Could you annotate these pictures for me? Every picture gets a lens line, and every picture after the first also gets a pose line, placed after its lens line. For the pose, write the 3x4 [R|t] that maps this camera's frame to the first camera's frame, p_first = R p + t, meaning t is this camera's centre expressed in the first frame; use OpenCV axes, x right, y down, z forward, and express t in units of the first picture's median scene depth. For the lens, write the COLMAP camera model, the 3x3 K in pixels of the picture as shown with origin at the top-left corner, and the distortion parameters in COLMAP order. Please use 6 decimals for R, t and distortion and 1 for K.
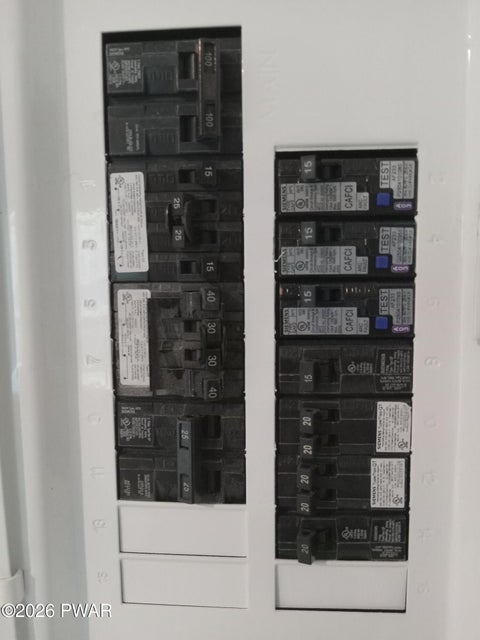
lens RADIAL K [[481.3, 0, 240.0], [0, 481.3, 320.0], [0, 0, 1]] dist [-0.009387, -0.003192]
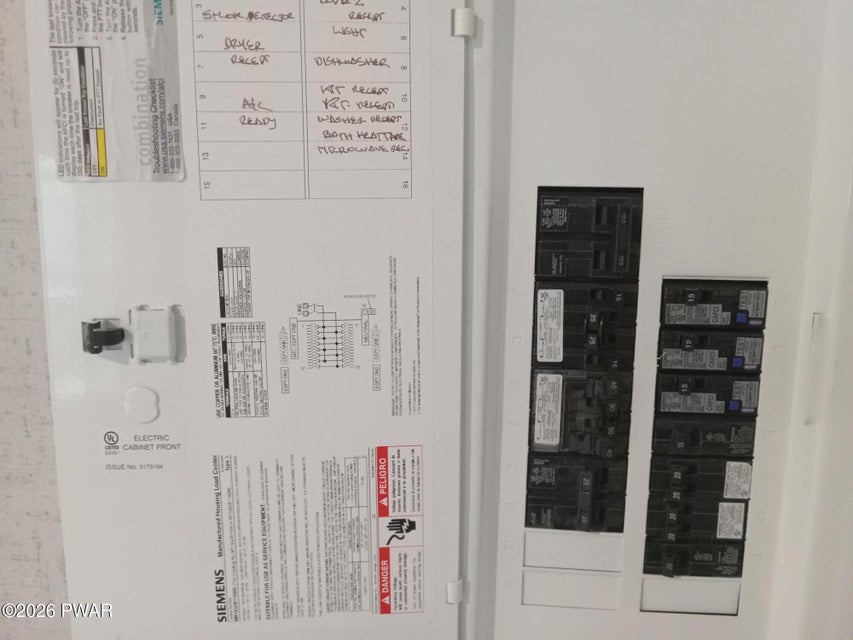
lens RADIAL K [[641.5, 0, 426.5], [0, 641.5, 320.0], [0, 0, 1]] dist [-0.009387, -0.003192]
pose [[0.999613, 0.027227, -0.005717, -0.567983], [-0.026941, 0.998613, 0.045236, -0.291153], [0.006941, -0.045064, 0.998960, -0.801806]]
